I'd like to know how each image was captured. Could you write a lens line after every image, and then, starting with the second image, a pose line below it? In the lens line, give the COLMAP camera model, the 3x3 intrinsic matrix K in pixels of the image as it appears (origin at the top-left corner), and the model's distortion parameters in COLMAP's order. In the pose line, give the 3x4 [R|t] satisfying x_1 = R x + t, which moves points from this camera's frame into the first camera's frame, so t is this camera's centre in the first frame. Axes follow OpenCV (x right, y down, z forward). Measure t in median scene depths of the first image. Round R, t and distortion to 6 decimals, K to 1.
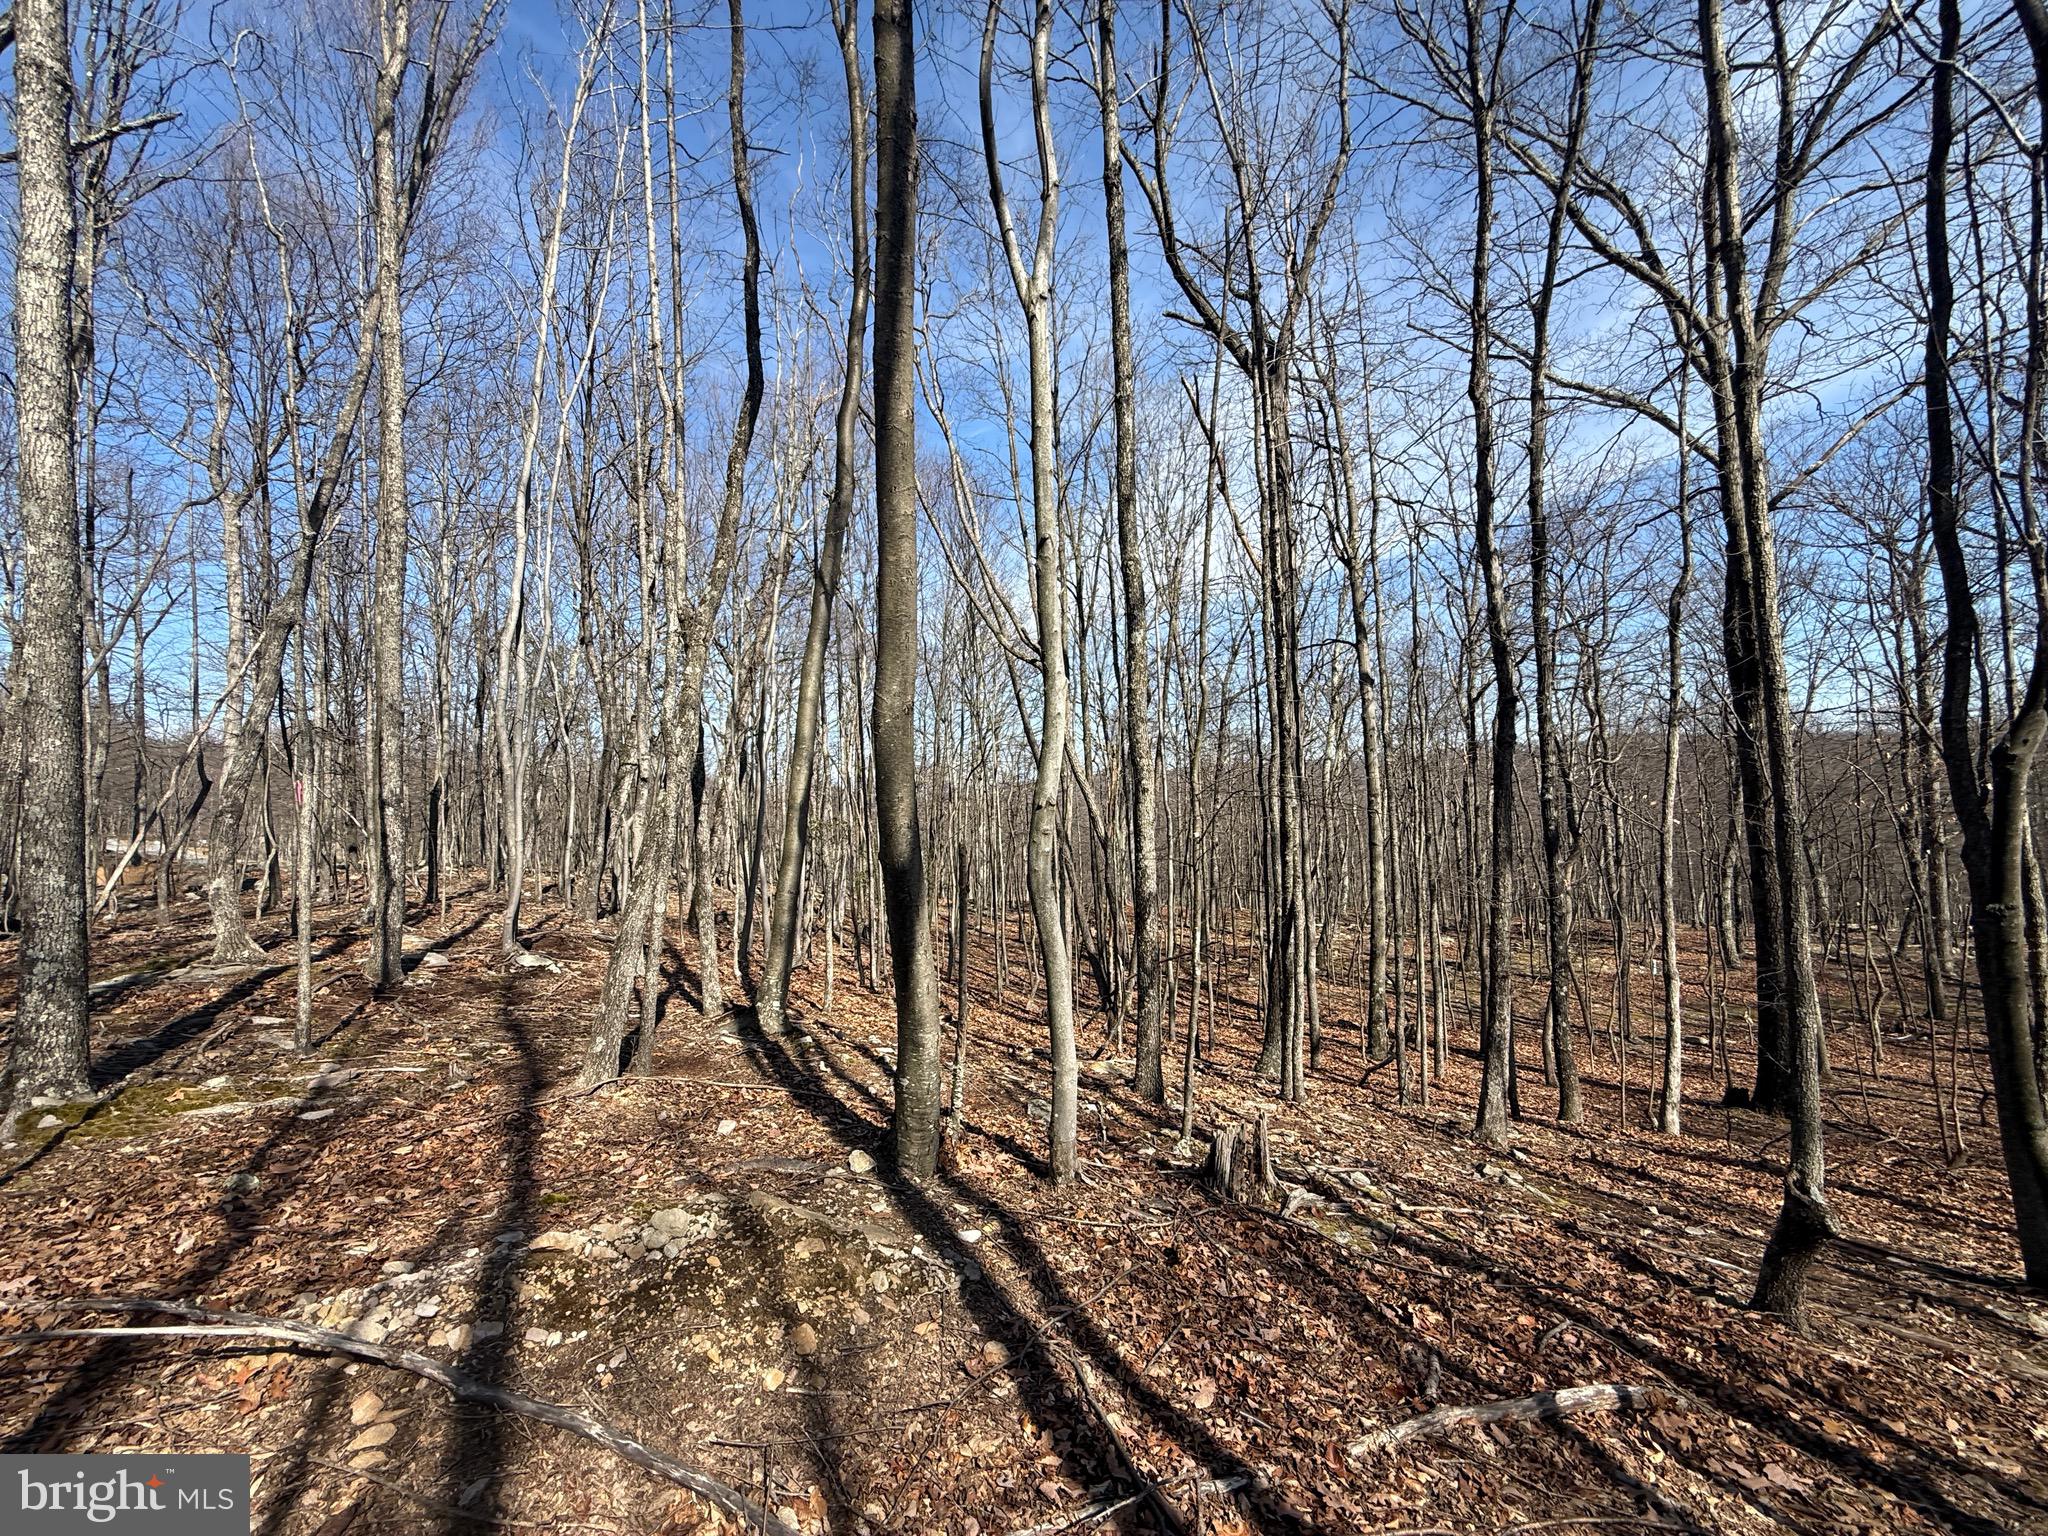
lens RADIAL K [[813.9, 0, 1019.6], [0, 813.9, 769.5], [0, 0, 1]] dist [-0.002494, 0.000366]
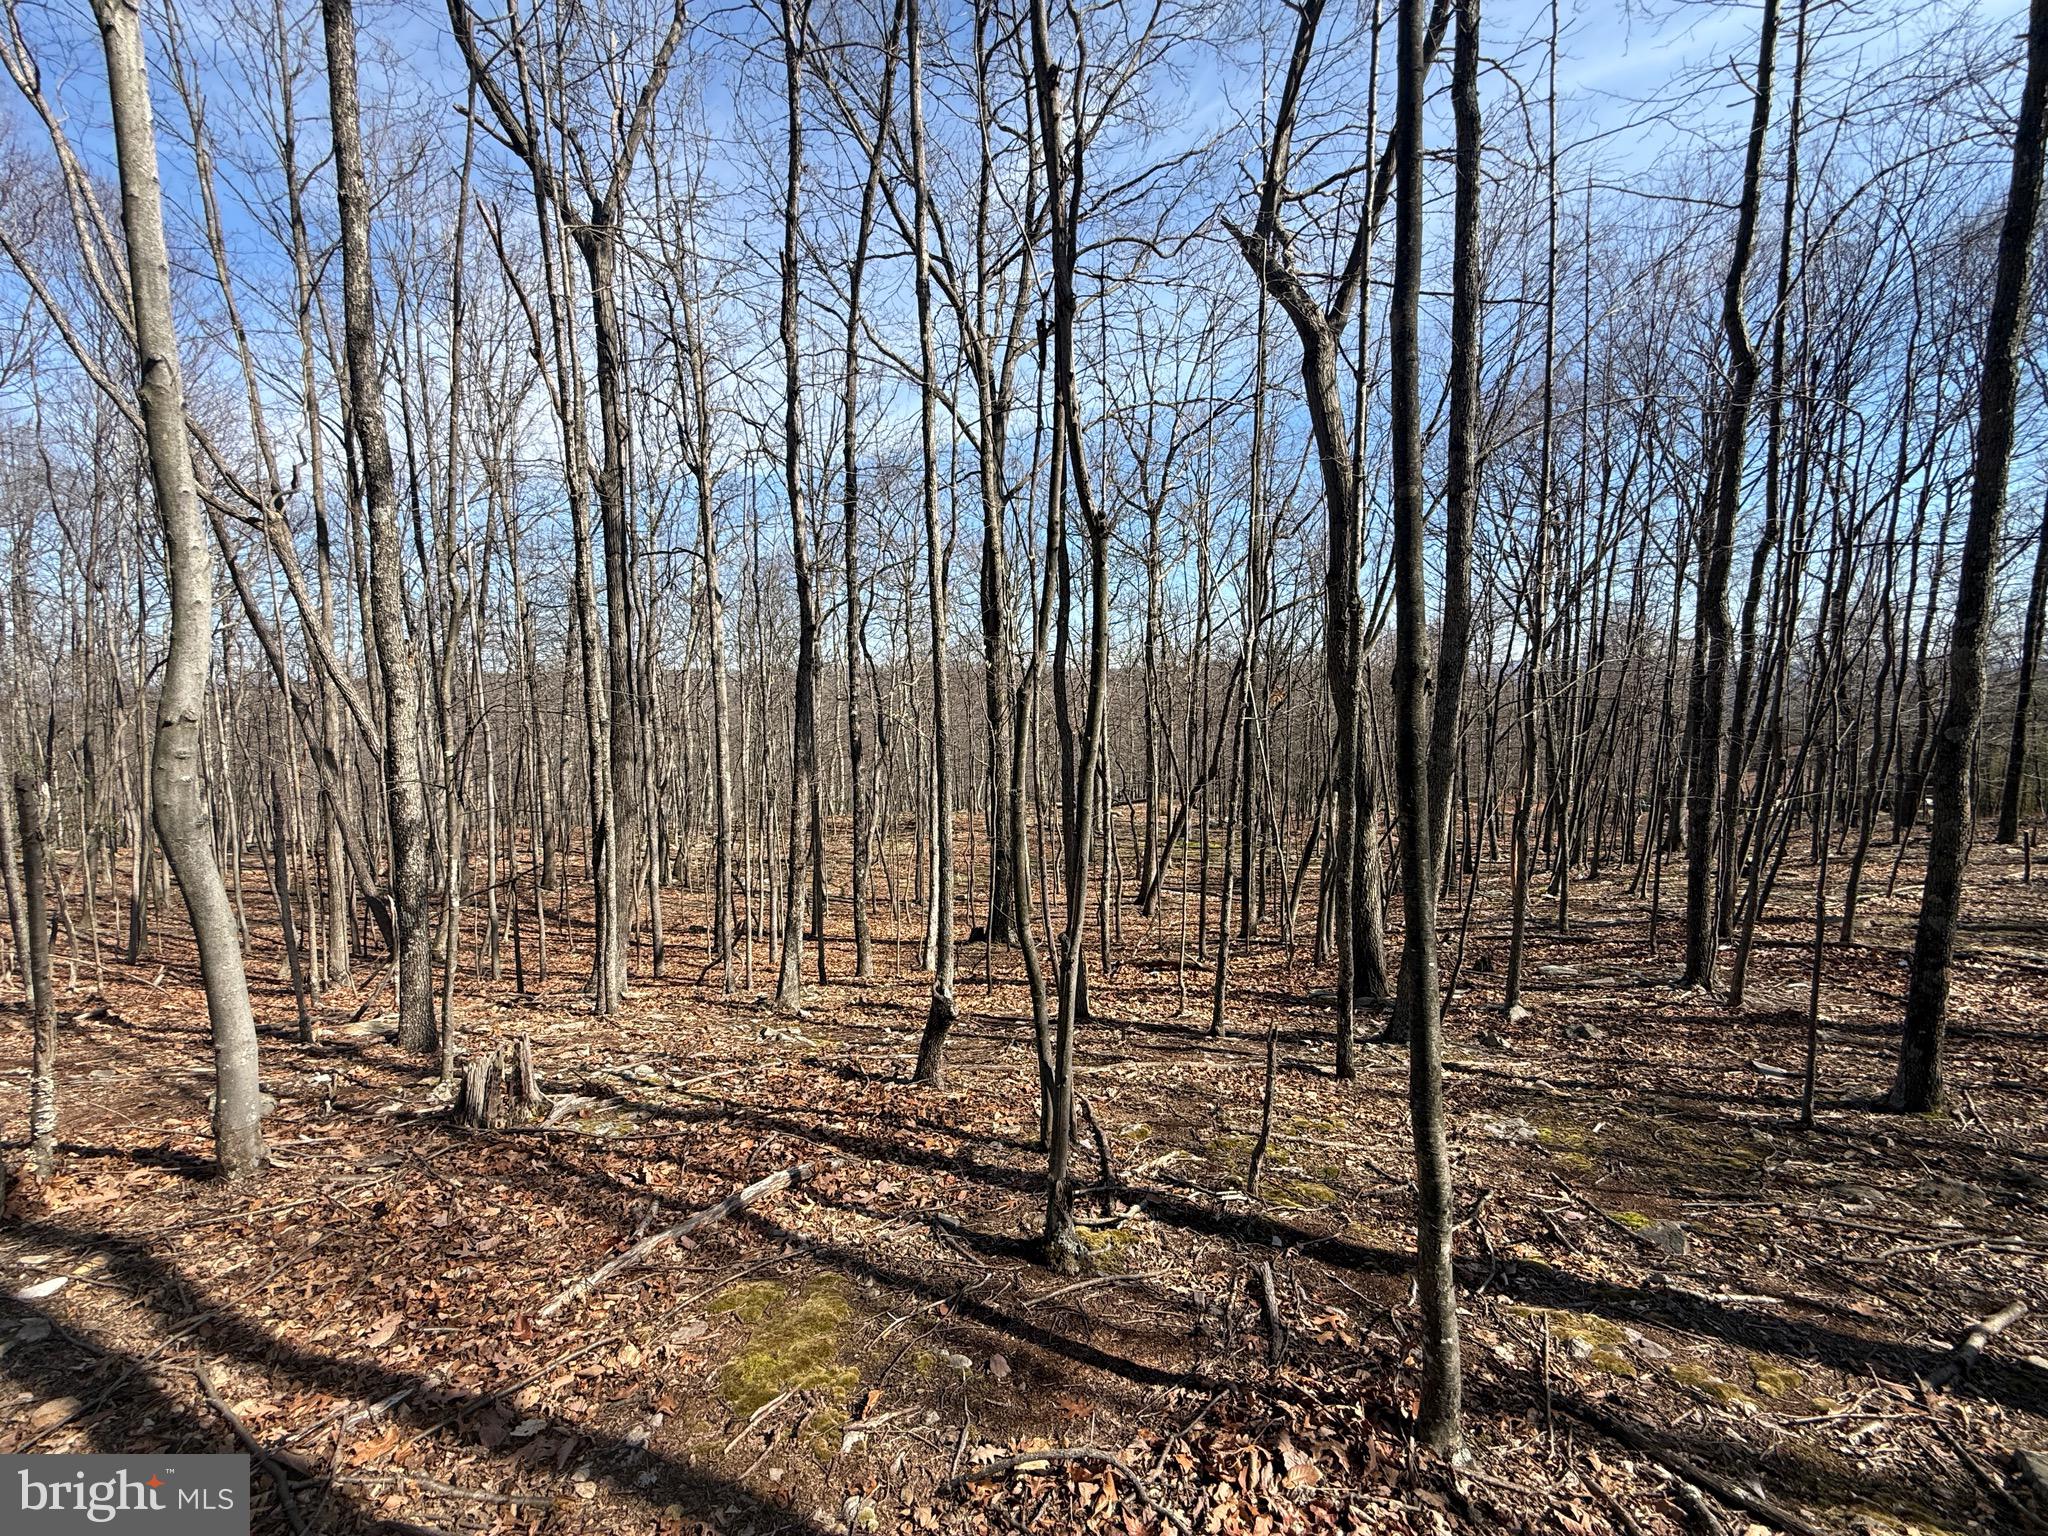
lens RADIAL K [[813.9, 0, 1019.2], [0, 813.9, 769.2], [0, 0, 1]] dist [-0.002494, 0.000366]
pose [[0.742007, -0.035526, 0.669450, 0.098556], [-0.037455, 0.994838, 0.094308, -0.012447], [-0.669345, -0.095051, 0.736846, -0.096911]]
